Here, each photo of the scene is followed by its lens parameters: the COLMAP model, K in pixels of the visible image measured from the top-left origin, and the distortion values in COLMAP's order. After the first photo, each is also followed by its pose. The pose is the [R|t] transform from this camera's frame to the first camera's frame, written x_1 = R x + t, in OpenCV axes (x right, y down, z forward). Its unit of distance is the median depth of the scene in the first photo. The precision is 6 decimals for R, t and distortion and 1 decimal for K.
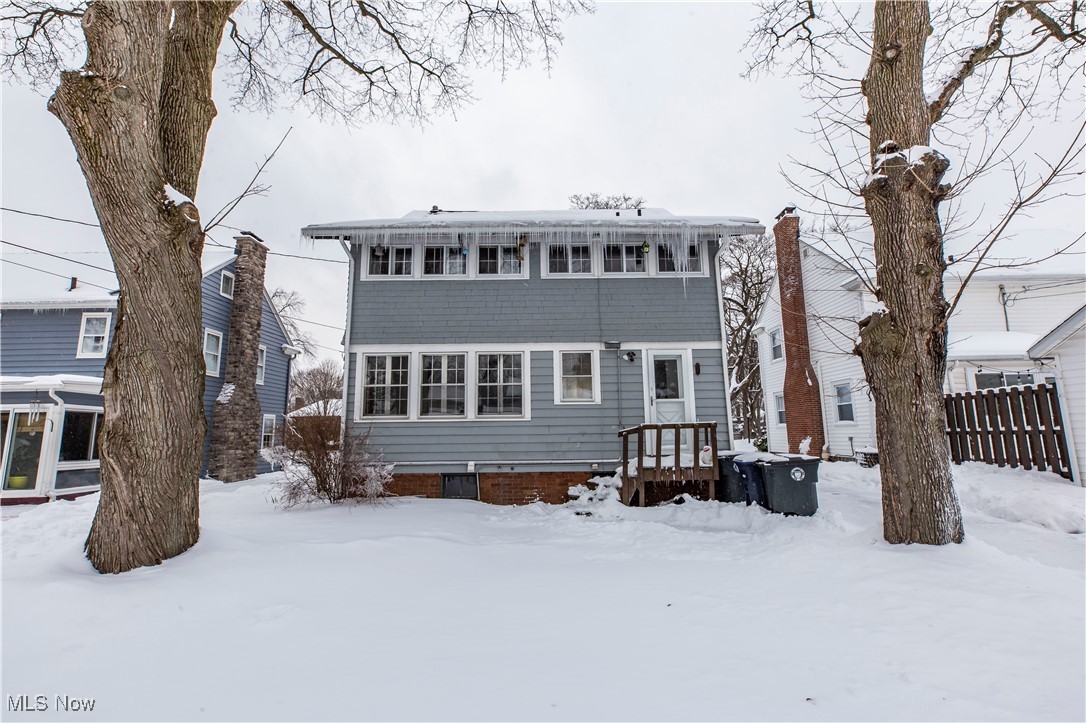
lens RADIAL K [[492.6, 0, 543.0], [0, 492.6, 361.5], [0, 0, 1]] dist [0.004889, 0.000332]
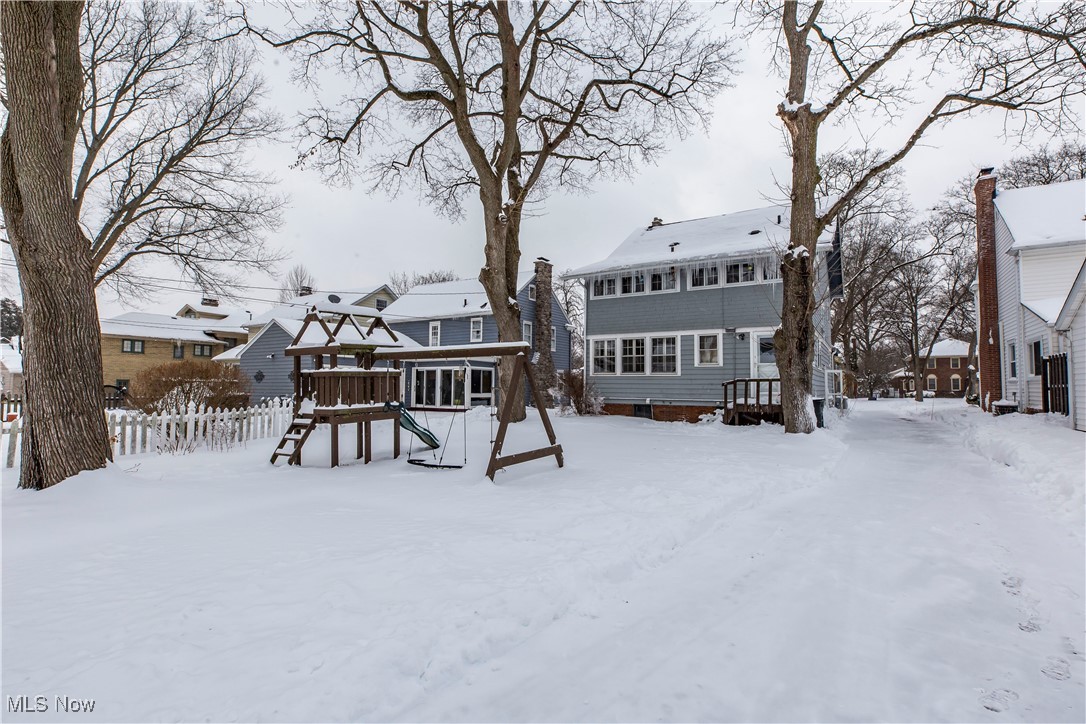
lens RADIAL K [[506.8, 0, 543.0], [0, 506.8, 362.0], [0, 0, 1]] dist [0.001850, 0.000269]
pose [[0.842877, -0.007931, -0.538048, 0.520839], [0.062133, 0.994638, 0.082672, -0.105274], [0.534507, -0.103113, 0.838850, -0.739649]]
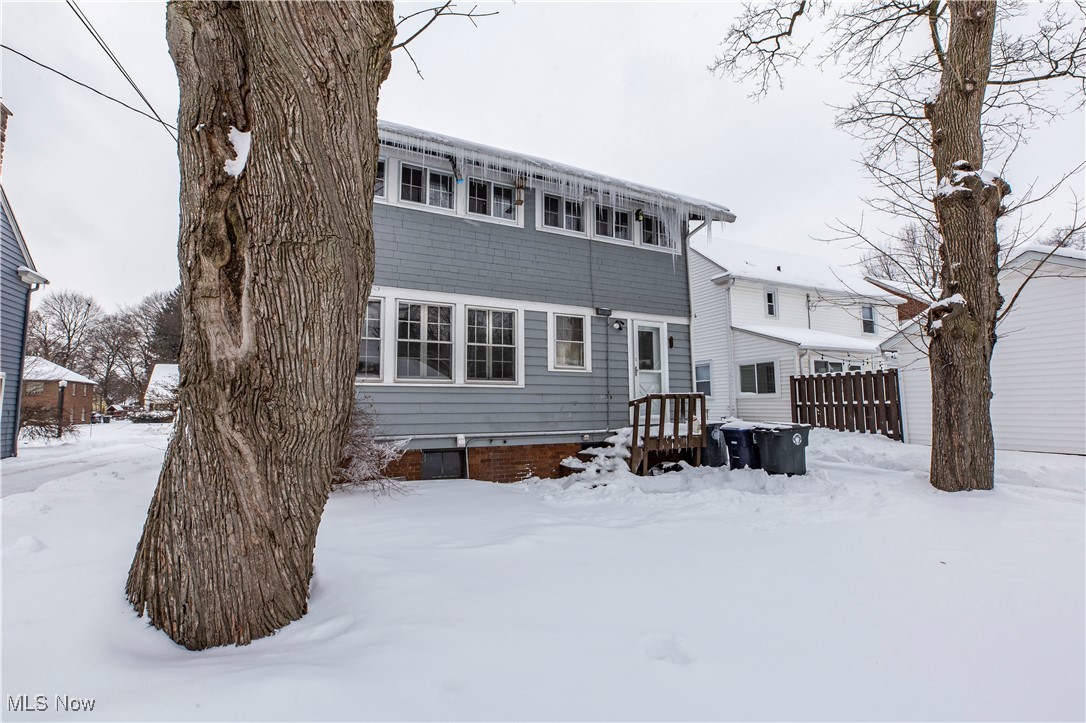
lens RADIAL K [[492.6, 0, 543.0], [0, 492.6, 361.5], [0, 0, 1]] dist [0.004889, 0.000332]
pose [[0.894616, 0.048228, 0.444226, -0.390558], [-0.071575, 0.996788, 0.035925, 0.037490], [-0.441067, -0.063935, 0.895194, 0.186614]]
